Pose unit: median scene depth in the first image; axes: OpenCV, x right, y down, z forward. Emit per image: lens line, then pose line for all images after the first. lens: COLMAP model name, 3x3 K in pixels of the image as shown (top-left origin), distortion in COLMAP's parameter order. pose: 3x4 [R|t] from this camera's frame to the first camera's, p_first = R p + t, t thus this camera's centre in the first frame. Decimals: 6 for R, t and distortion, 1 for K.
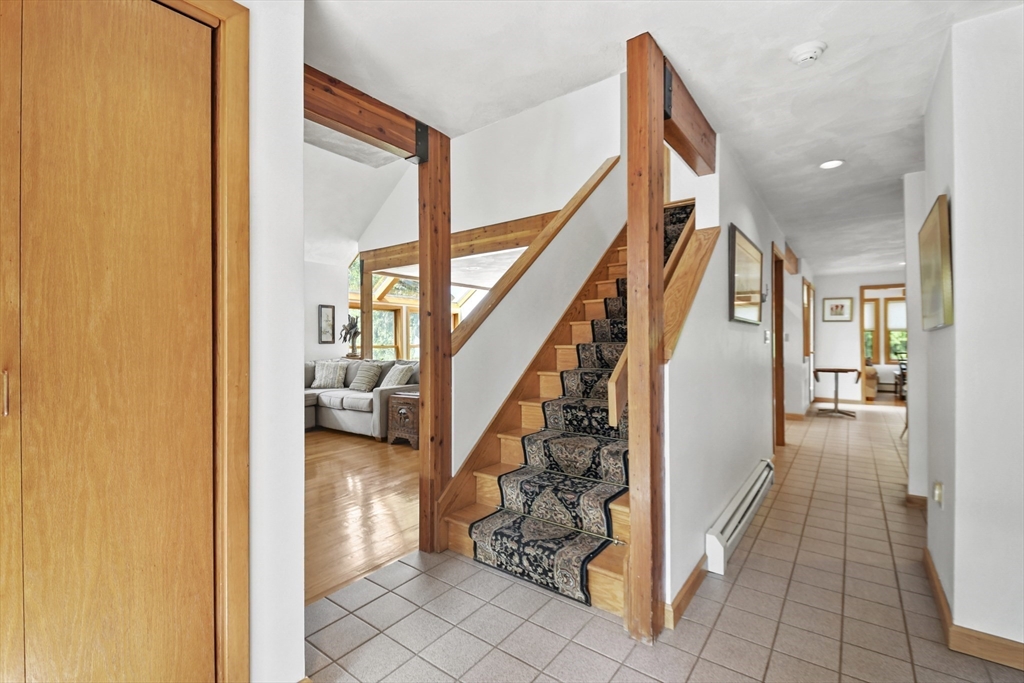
lens RADIAL K [[452.3, 0, 503.5], [0, 452.3, 344.4], [0, 0, 1]] dist [0.037055, -0.024761]
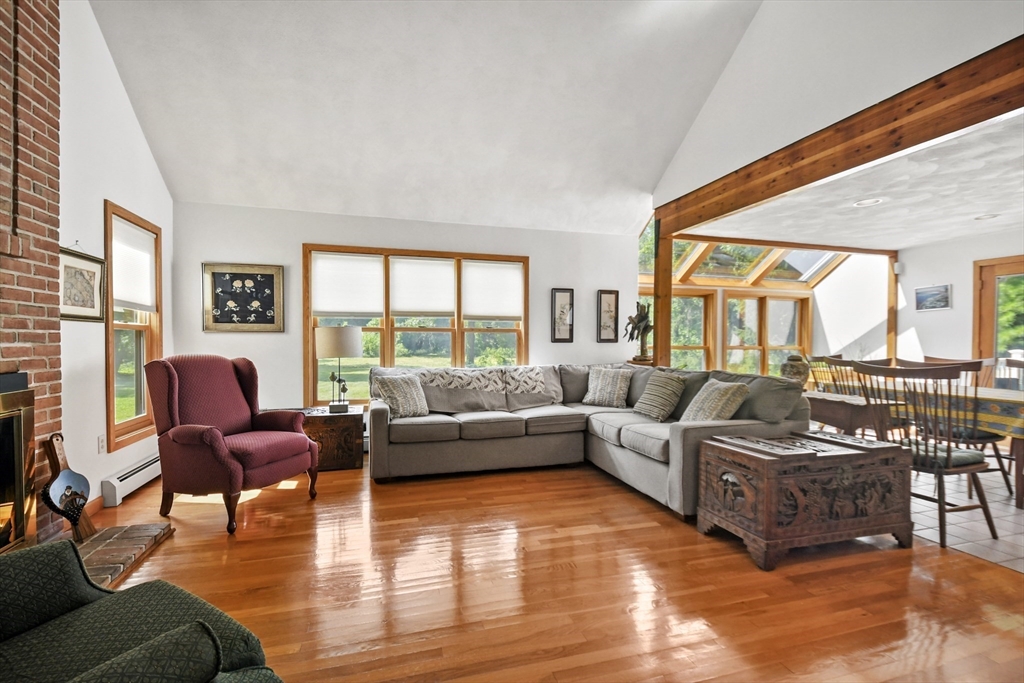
lens RADIAL K [[452.3, 0, 503.5], [0, 452.3, 344.4], [0, 0, 1]] dist [0.037055, -0.024761]
pose [[0.804666, 0.015010, -0.593537, -0.088101], [-0.015801, 0.999868, 0.003865, 0.001568], [0.593517, 0.006268, 0.804797, 0.309739]]
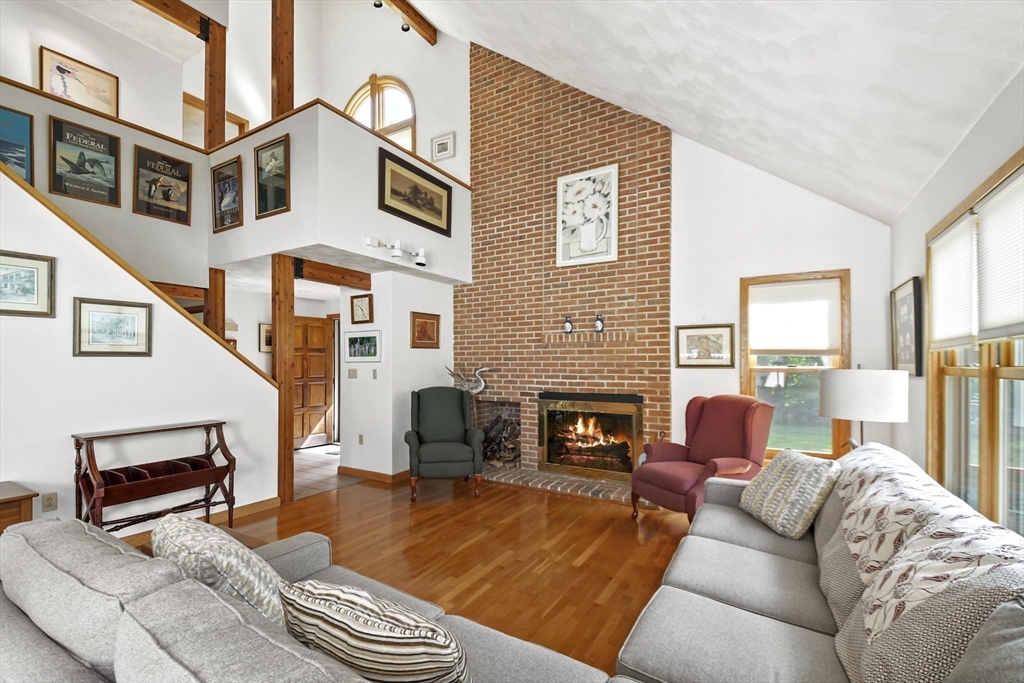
lens RADIAL K [[452.3, 0, 503.5], [0, 452.3, 344.4], [0, 0, 1]] dist [0.037055, -0.024761]
pose [[-0.994202, 0.000942, -0.107527, -0.288833], [0.004169, 0.999547, -0.029790, -0.028149], [0.107450, -0.030066, -0.993756, 1.031413]]
